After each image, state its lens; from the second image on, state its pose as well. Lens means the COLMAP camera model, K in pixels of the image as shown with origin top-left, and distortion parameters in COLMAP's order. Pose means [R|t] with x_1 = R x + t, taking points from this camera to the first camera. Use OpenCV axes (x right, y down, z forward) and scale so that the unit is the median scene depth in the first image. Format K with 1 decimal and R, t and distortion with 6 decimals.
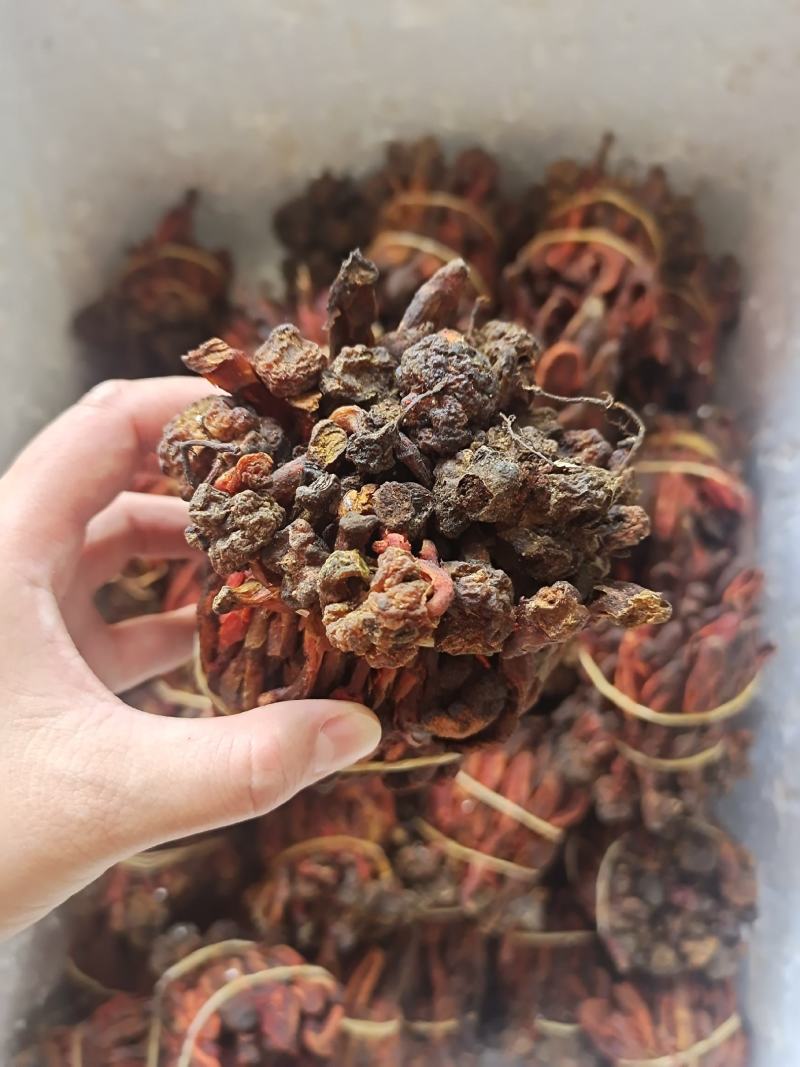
lens RADIAL K [[826.3, 0, 398.6], [0, 826.3, 534.7], [0, 0, 1]] dist [0.025446, -0.039597]
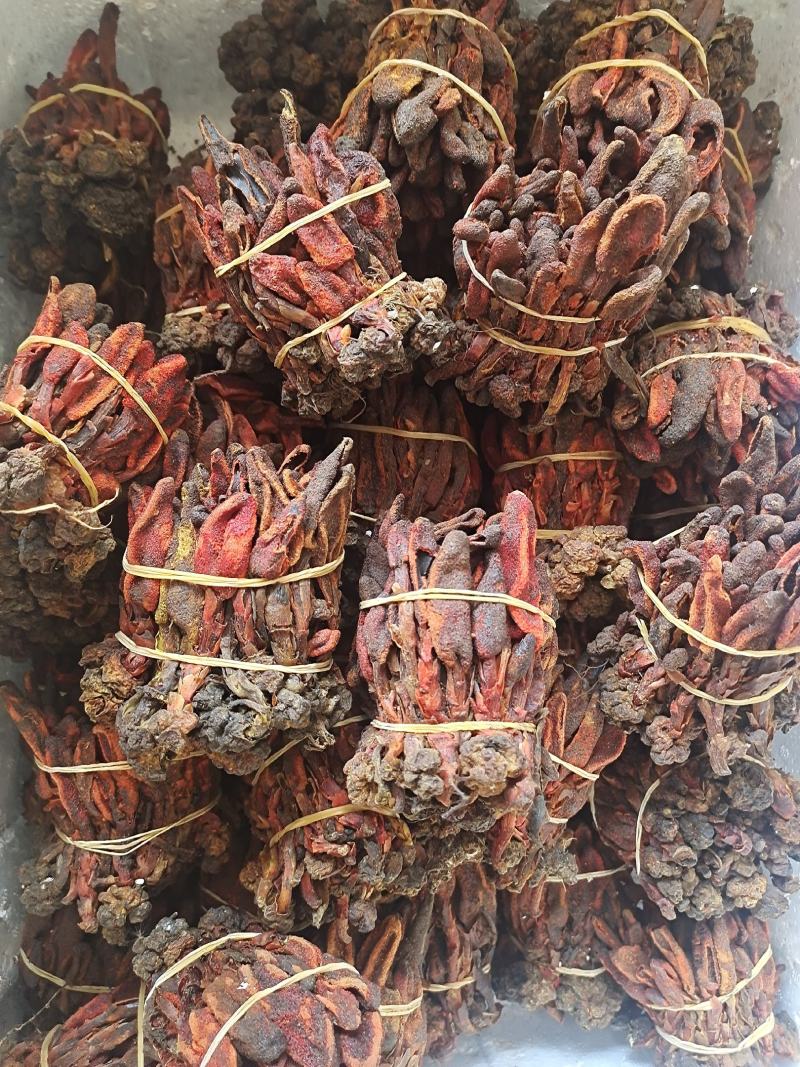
lens RADIAL K [[826.3, 0, 386.9], [0, 826.3, 516.5], [0, 0, 1]] dist [0.025446, -0.039597]
pose [[0.994088, -0.037088, 0.102046, -0.107607], [0.026016, 0.993835, 0.107770, -0.016672], [-0.105414, -0.104478, 0.988925, 0.182477]]
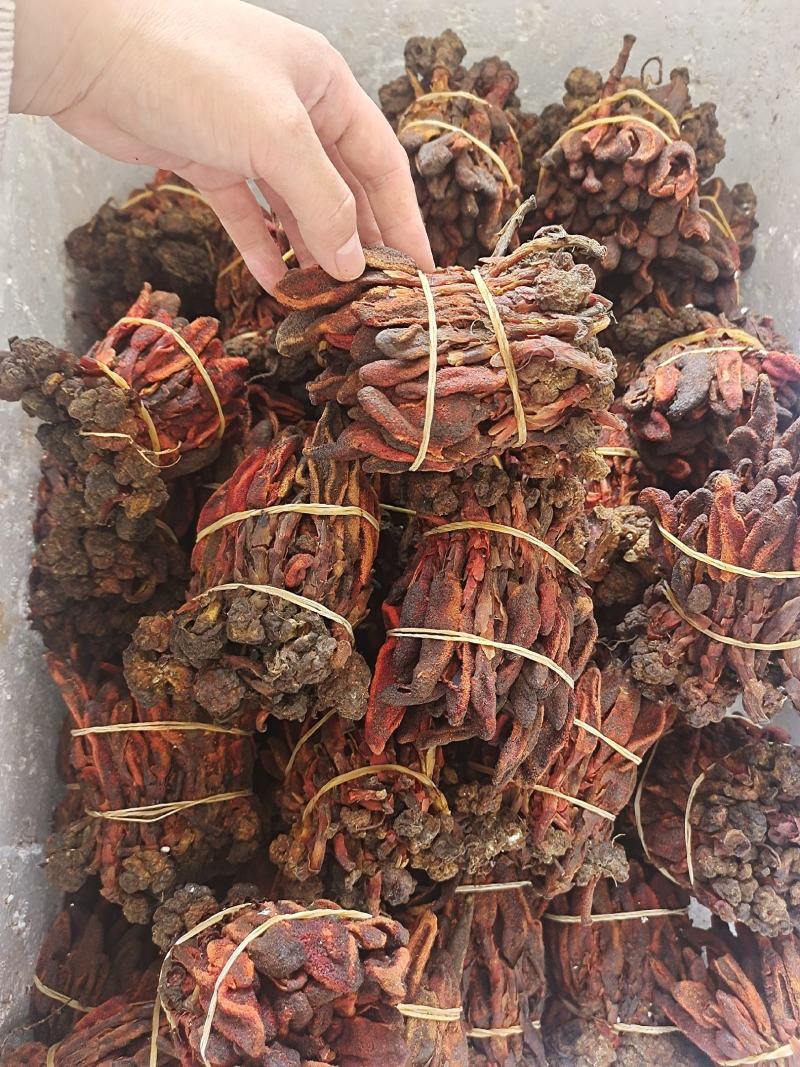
lens RADIAL K [[826.3, 0, 390.3], [0, 826.3, 527.1], [0, 0, 1]] dist [0.025446, -0.039597]
pose [[0.998057, -0.023800, 0.057577, -0.103193], [0.032978, 0.985889, -0.164122, 0.253437], [-0.052858, 0.165702, 0.984758, 0.133291]]
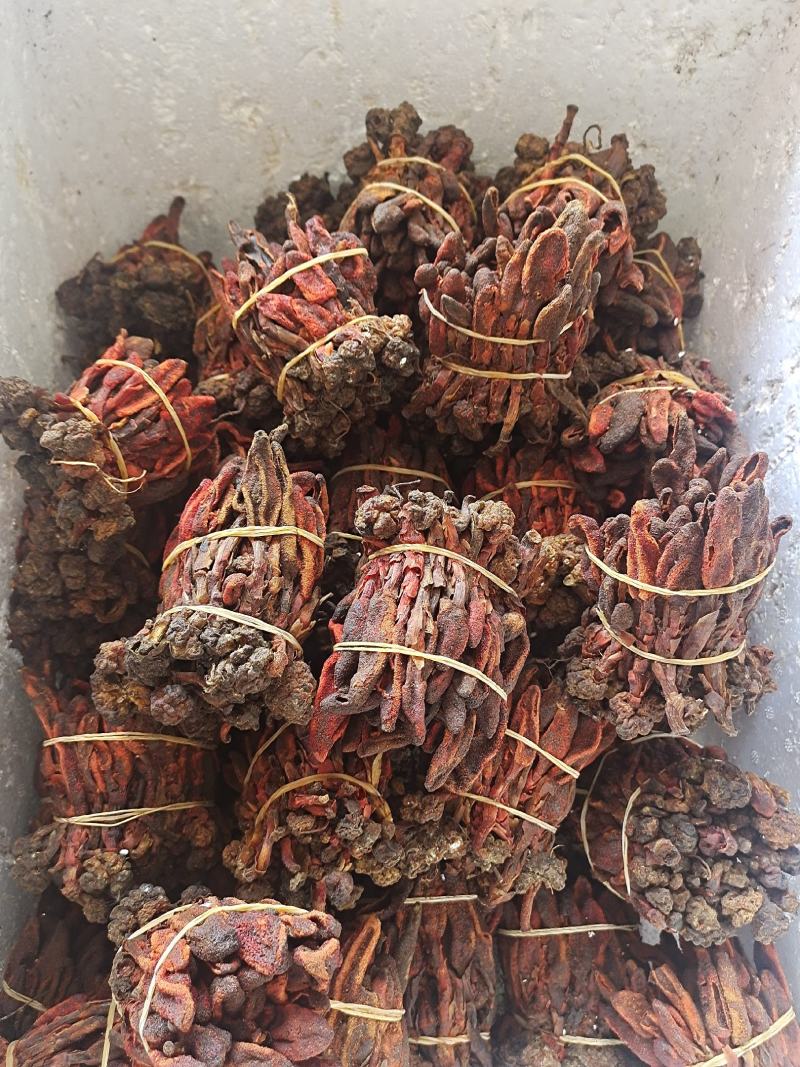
lens RADIAL K [[826.3, 0, 392.2], [0, 826.3, 527.6], [0, 0, 1]] dist [0.025446, -0.039597]
pose [[0.998942, -0.017785, 0.042419, -0.037094], [0.026710, 0.975098, -0.220161, 0.290858], [-0.037447, 0.221061, 0.974541, 0.070821]]
